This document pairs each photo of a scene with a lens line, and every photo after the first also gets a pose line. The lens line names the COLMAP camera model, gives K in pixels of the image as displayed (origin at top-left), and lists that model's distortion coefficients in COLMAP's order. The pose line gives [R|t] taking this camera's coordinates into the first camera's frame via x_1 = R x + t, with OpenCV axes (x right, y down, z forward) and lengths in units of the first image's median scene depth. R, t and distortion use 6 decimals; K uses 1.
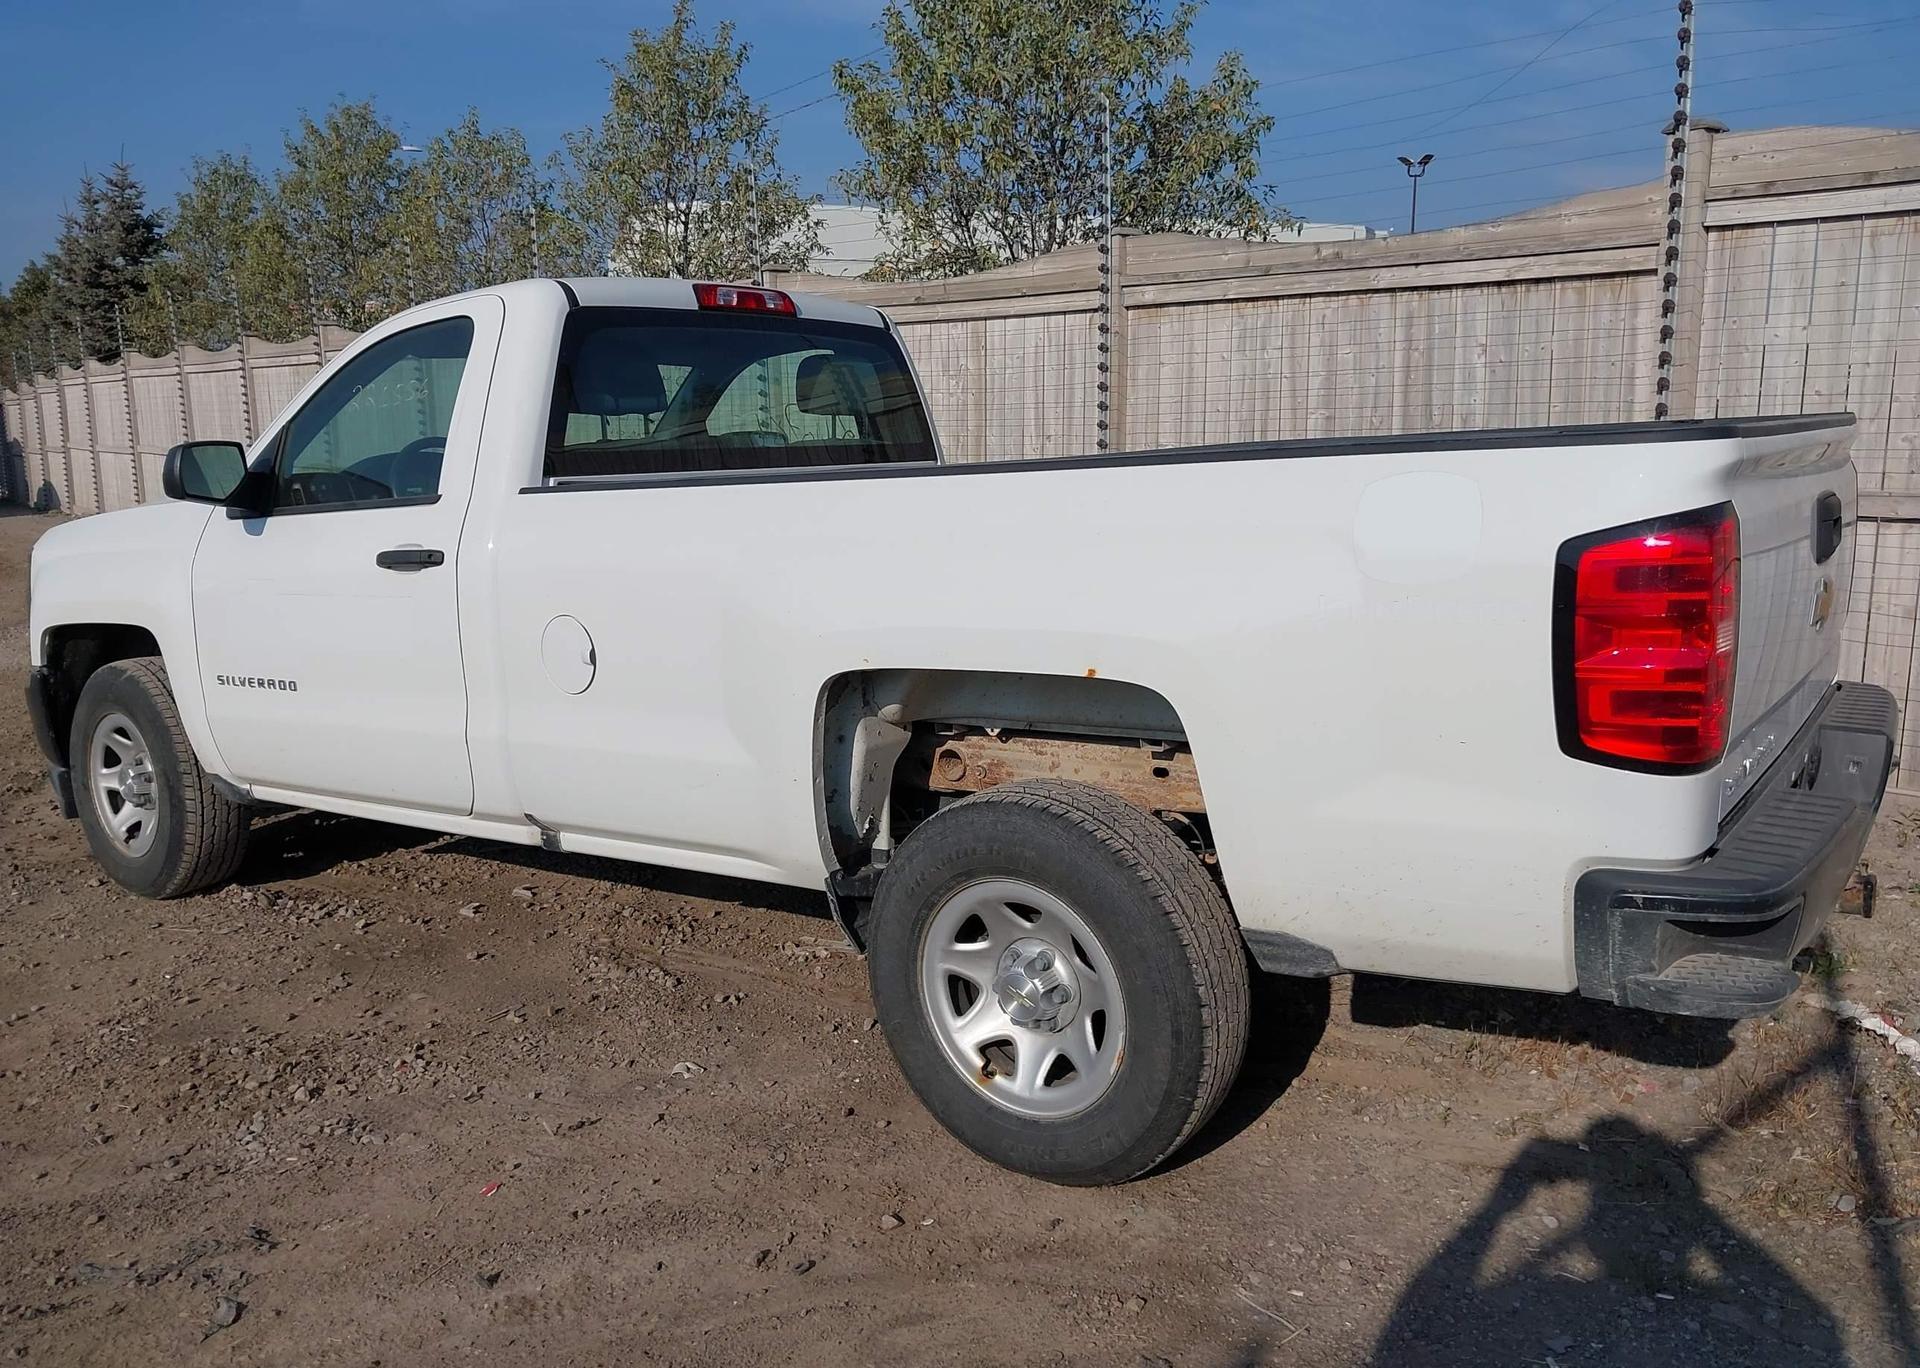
lens RADIAL K [[1368.9, 0, 919.6], [0, 1368.9, 685.4], [0, 0, 1]] dist [0.002407, -0.005874]
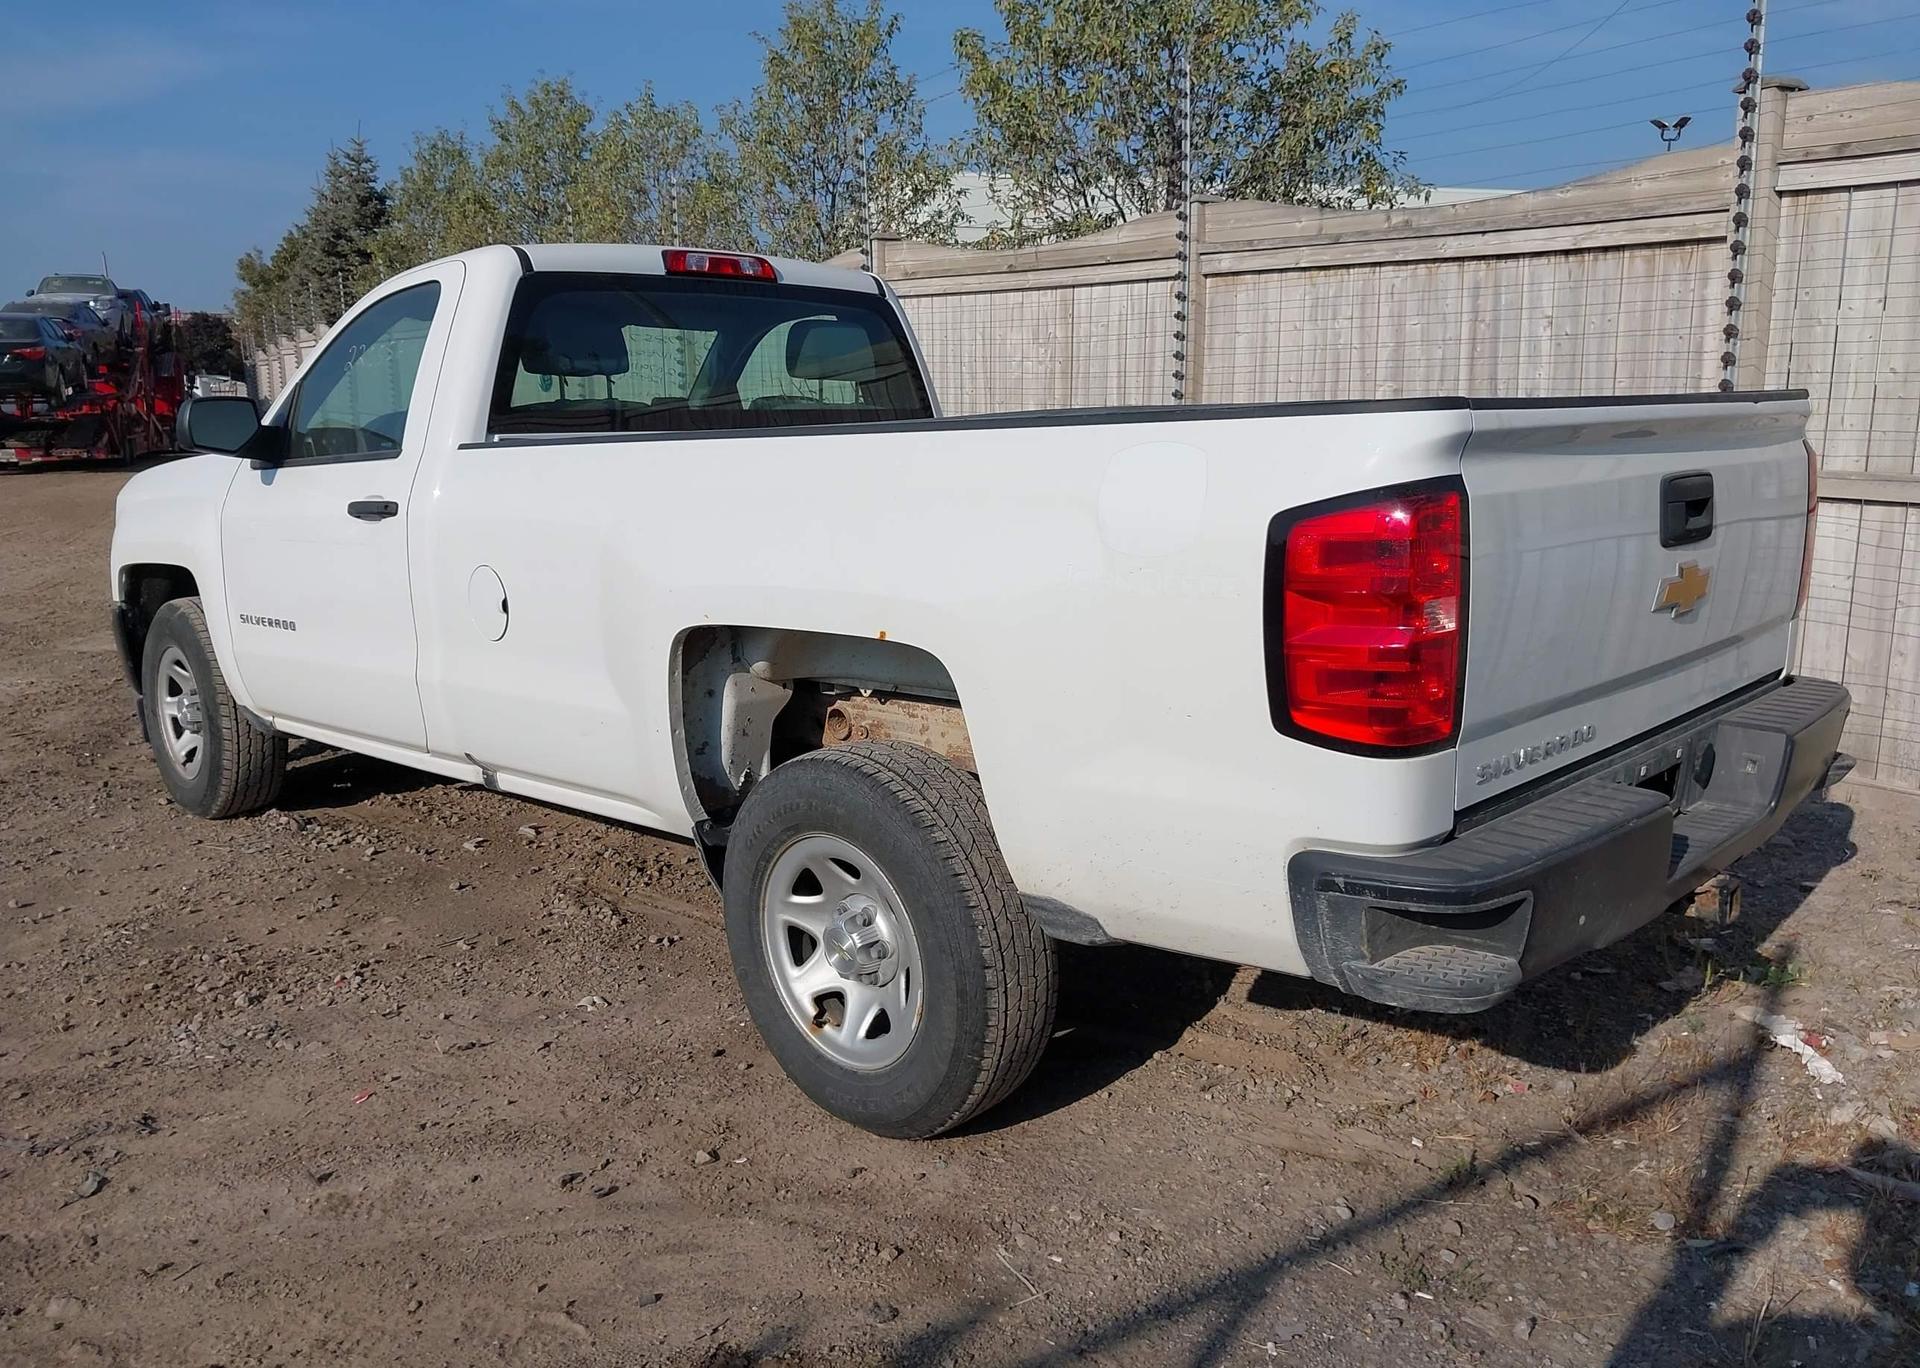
lens RADIAL K [[1360.5, 0, 930.8], [0, 1360.5, 673.8], [0, 0, 1]] dist [-0.006355, -0.000937]
pose [[0.991483, 0.039381, -0.124140, 0.194178], [-0.037520, 0.999146, 0.017295, 0.001086], [0.124715, -0.012490, 0.992114, 0.003676]]
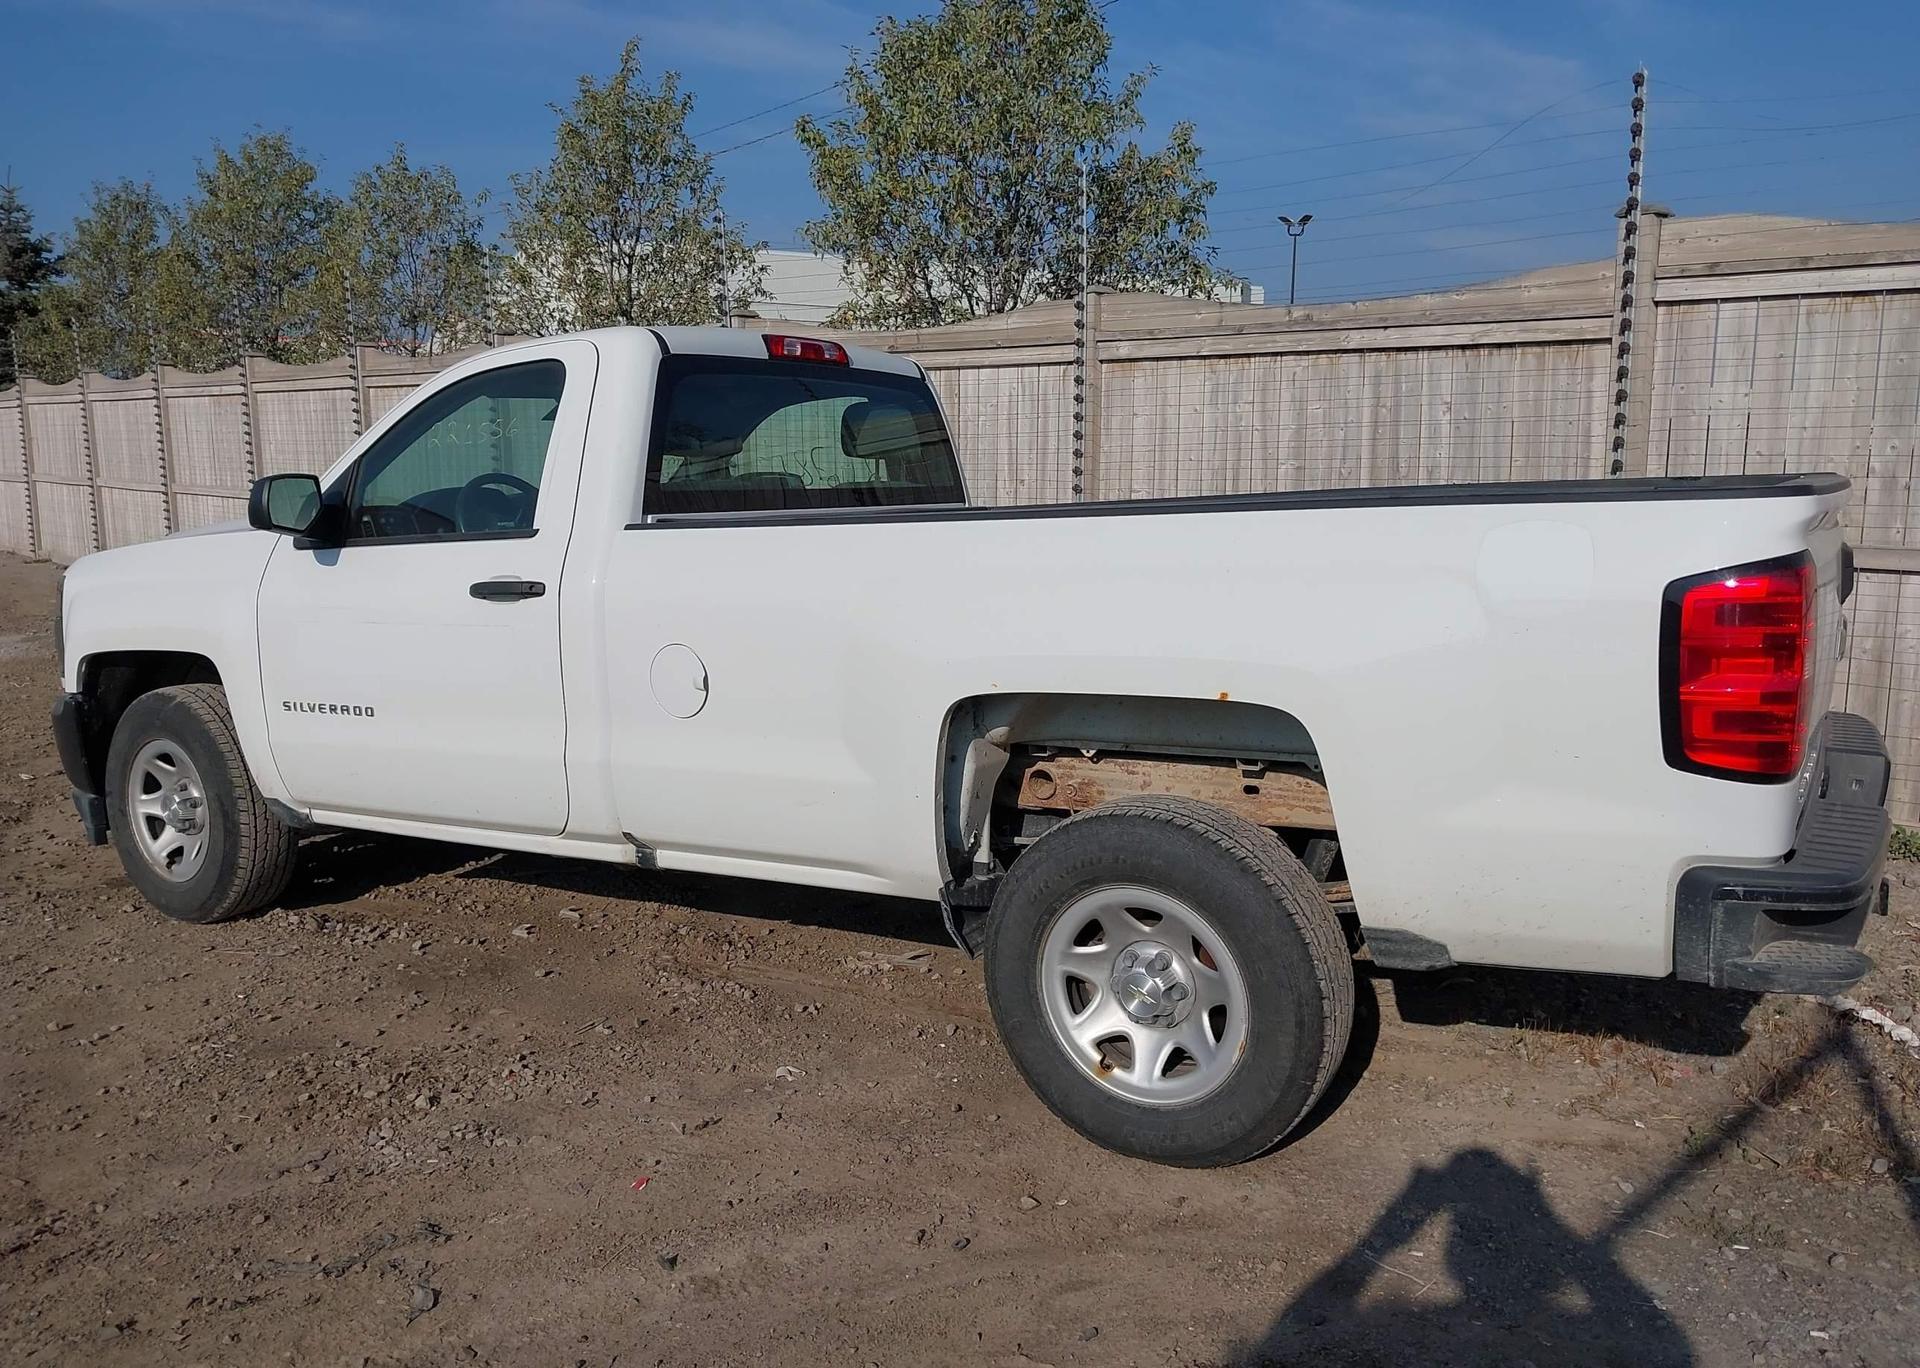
lens RADIAL K [[1353.8, 0, 913.4], [0, 1353.8, 686.7], [0, 0, 1]] dist [0.026410, -0.037193]
pose [[0.997573, 0.005970, 0.069379, -0.139985], [-0.004045, 0.999604, -0.027858, 0.010162], [-0.069518, 0.027509, 0.997201, -0.056725]]
